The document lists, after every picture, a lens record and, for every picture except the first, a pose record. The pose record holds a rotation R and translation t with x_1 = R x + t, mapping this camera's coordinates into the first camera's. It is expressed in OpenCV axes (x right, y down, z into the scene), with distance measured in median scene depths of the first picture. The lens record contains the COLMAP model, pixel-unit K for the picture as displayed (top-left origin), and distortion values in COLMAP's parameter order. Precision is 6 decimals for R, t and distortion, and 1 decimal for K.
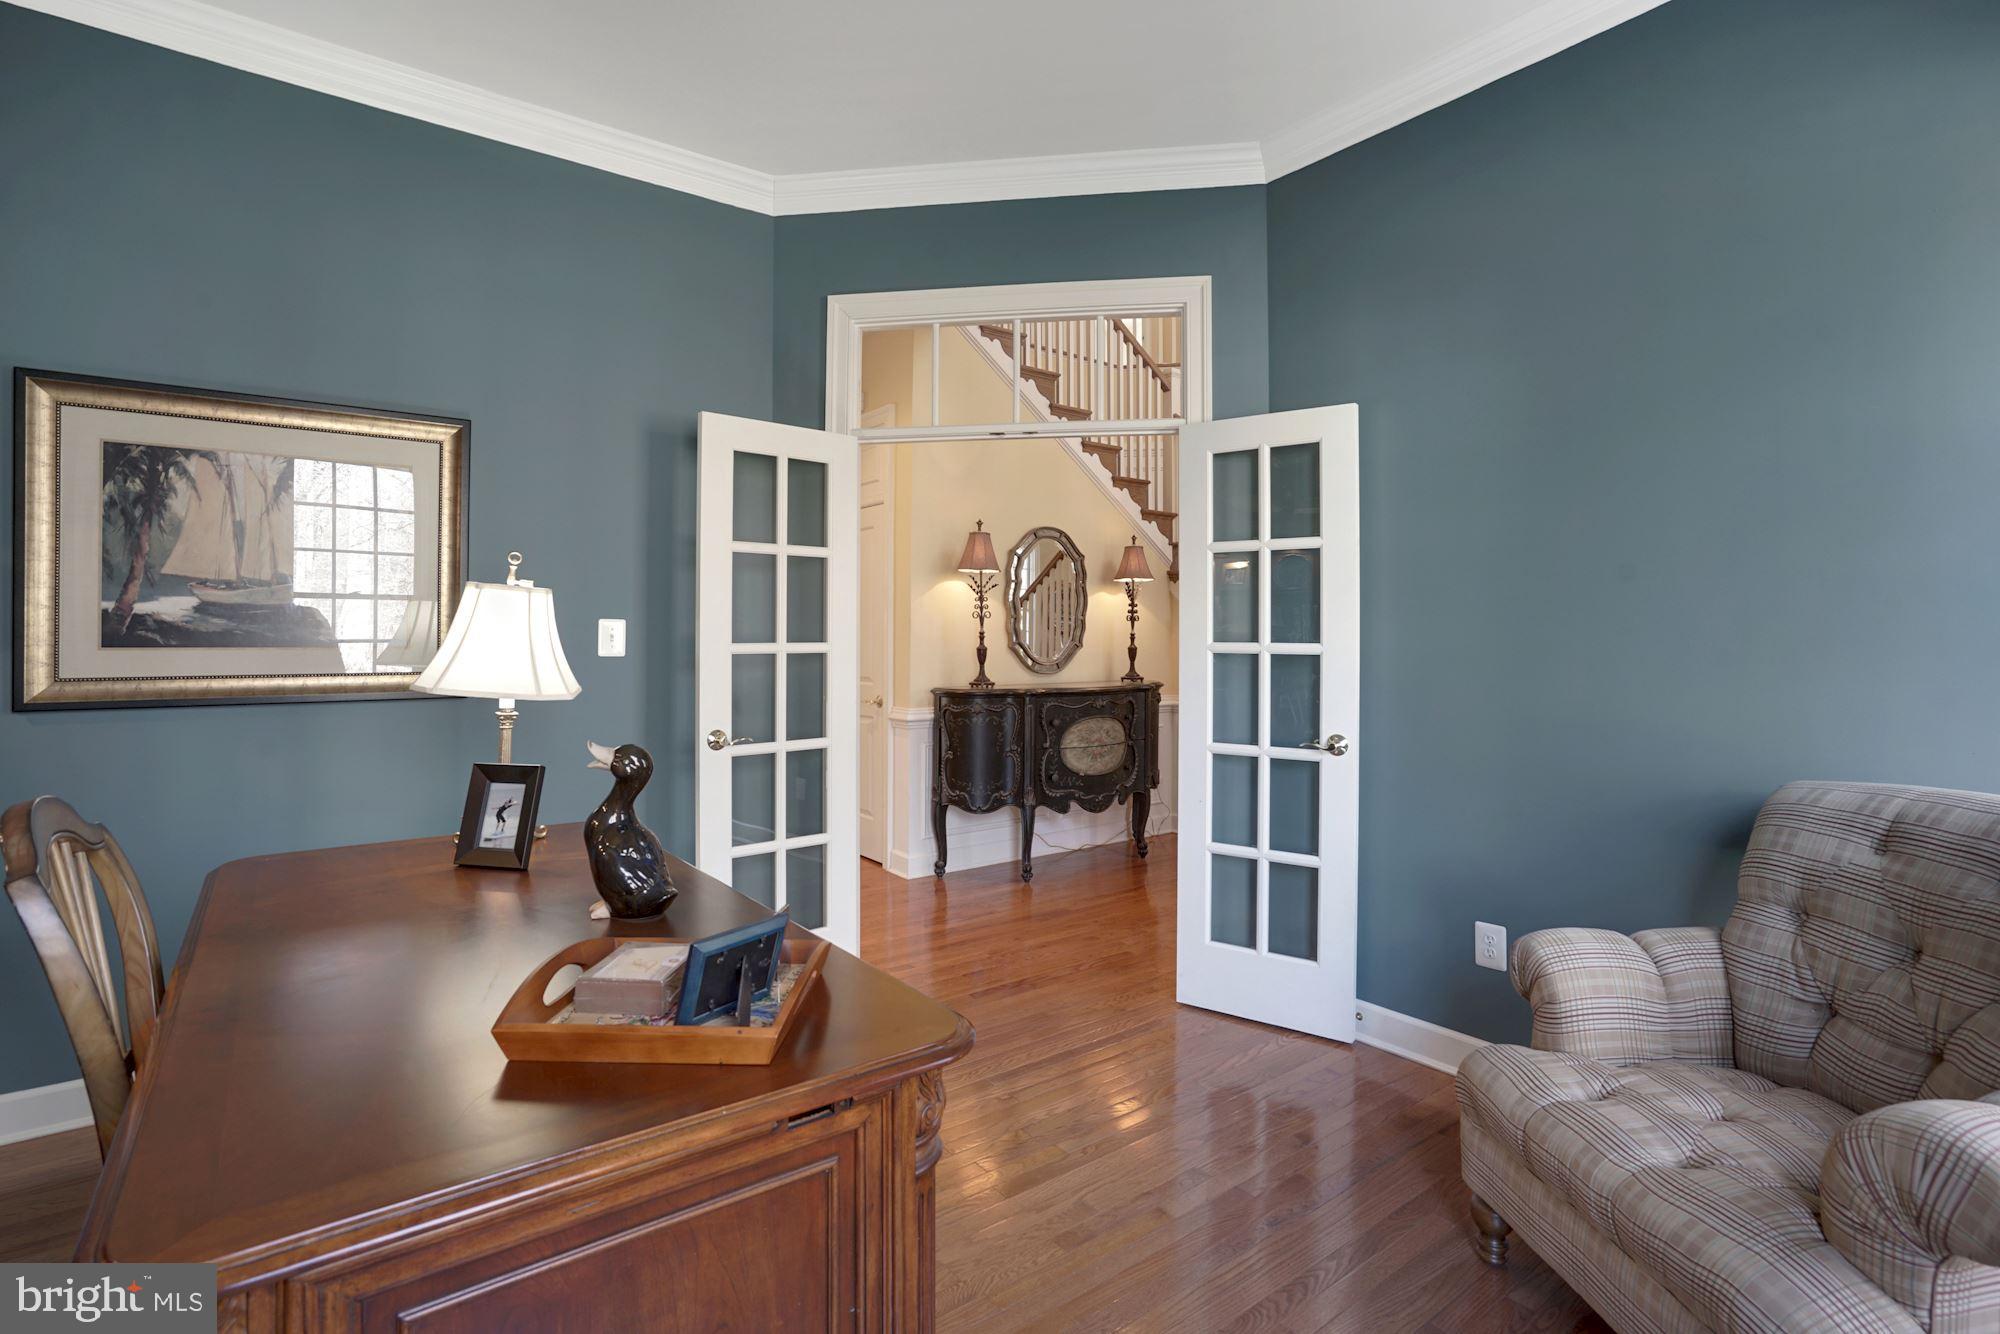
lens RADIAL K [[920.6, 0, 1001.9], [0, 920.6, 673.4], [0, 0, 1]] dist [-0.055895, 0.021463]
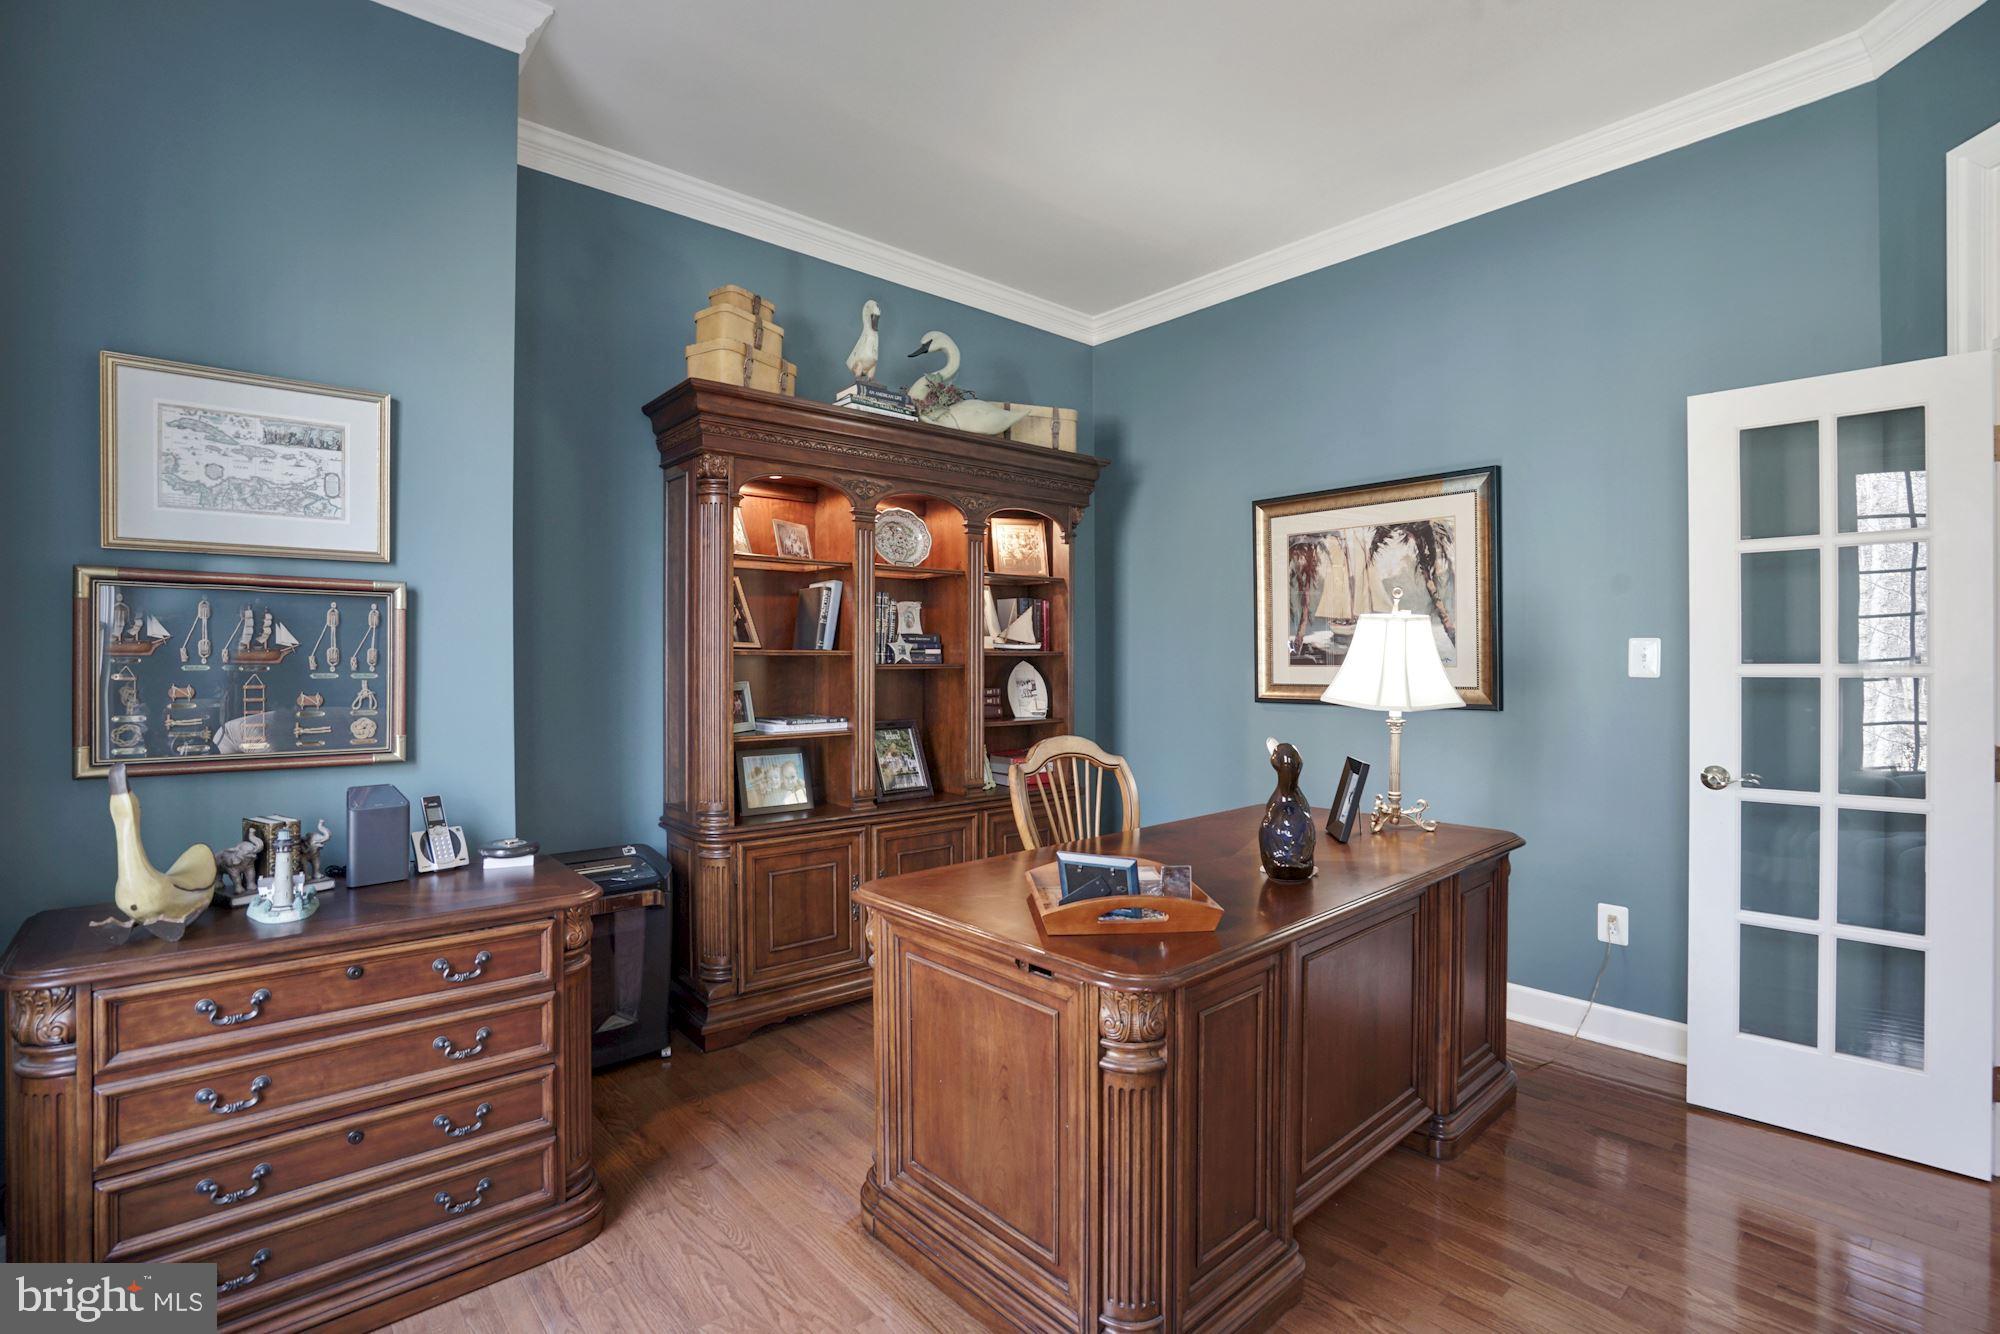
lens RADIAL K [[920.6, 0, 1001.9], [0, 920.6, 673.4], [0, 0, 1]] dist [-0.055895, 0.021463]
pose [[0.091509, 0.012032, -0.995732, 0.551941], [-0.033785, 0.999389, 0.008971, -0.010994], [0.995231, 0.032820, 0.091859, 0.325404]]
